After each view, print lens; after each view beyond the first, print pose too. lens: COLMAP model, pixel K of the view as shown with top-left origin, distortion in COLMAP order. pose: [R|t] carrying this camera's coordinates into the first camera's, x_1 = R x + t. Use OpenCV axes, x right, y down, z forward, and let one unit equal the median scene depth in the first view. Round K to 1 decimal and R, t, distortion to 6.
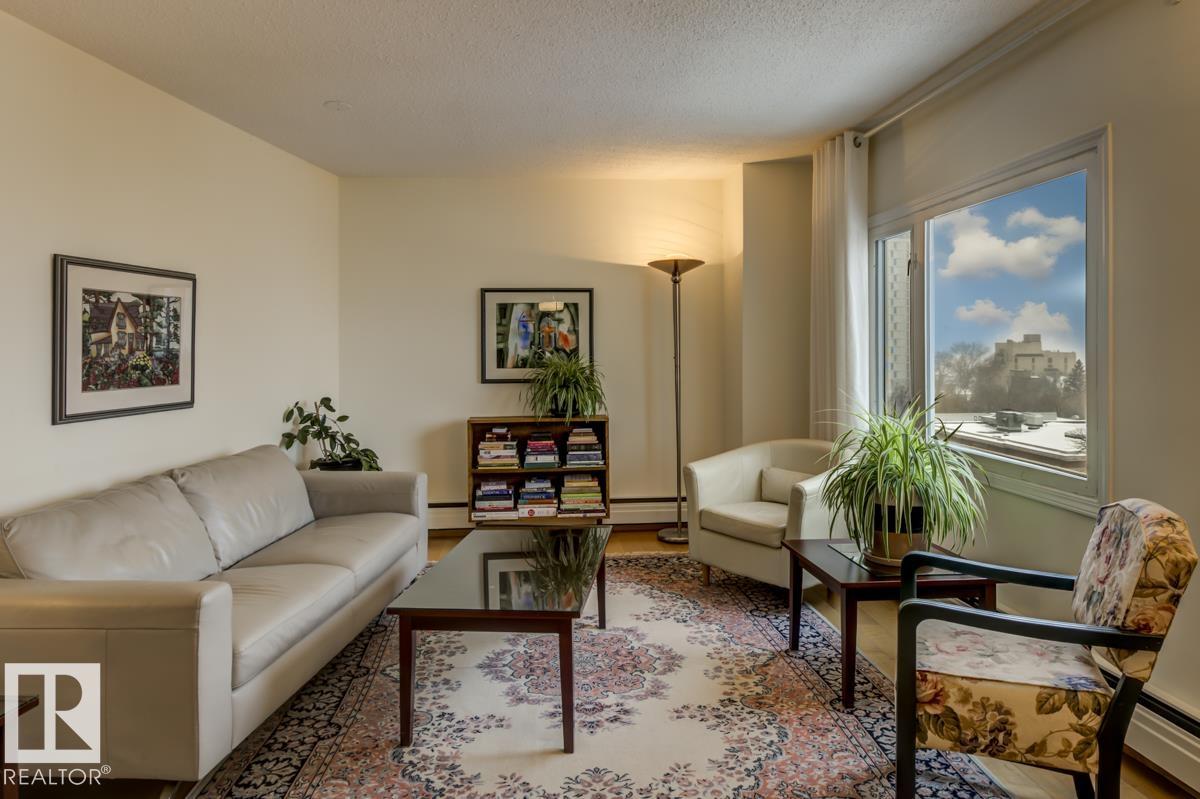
lens RADIAL K [[728.1, 0, 600.5], [0, 728.1, 396.6], [0, 0, 1]] dist [-0.001279, 0.000400]
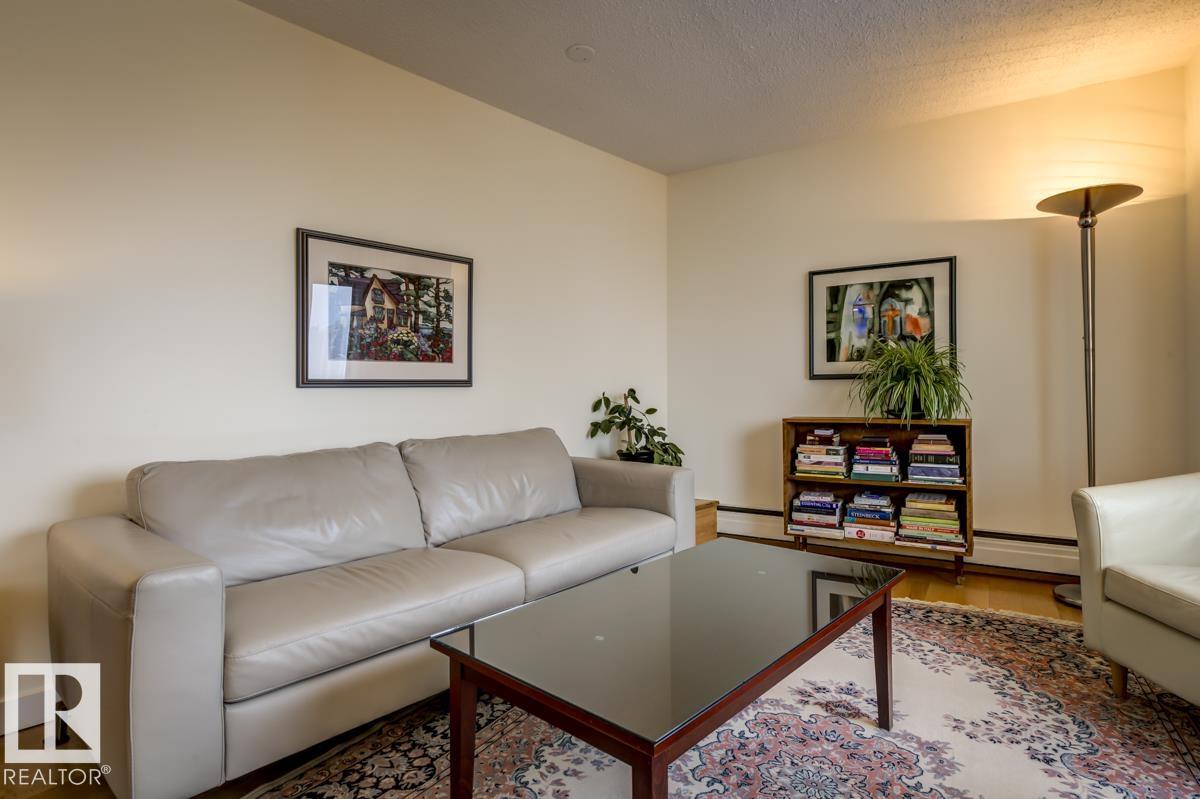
lens RADIAL K [[618.0, 0, 597.4], [0, 618.0, 398.3], [0, 0, 1]] dist [0.009766, -0.002721]
pose [[0.810515, 0.011713, -0.585601, 0.082372], [-0.029755, 0.999332, -0.021195, 0.034048], [0.584962, 0.034603, 0.810323, 0.287652]]
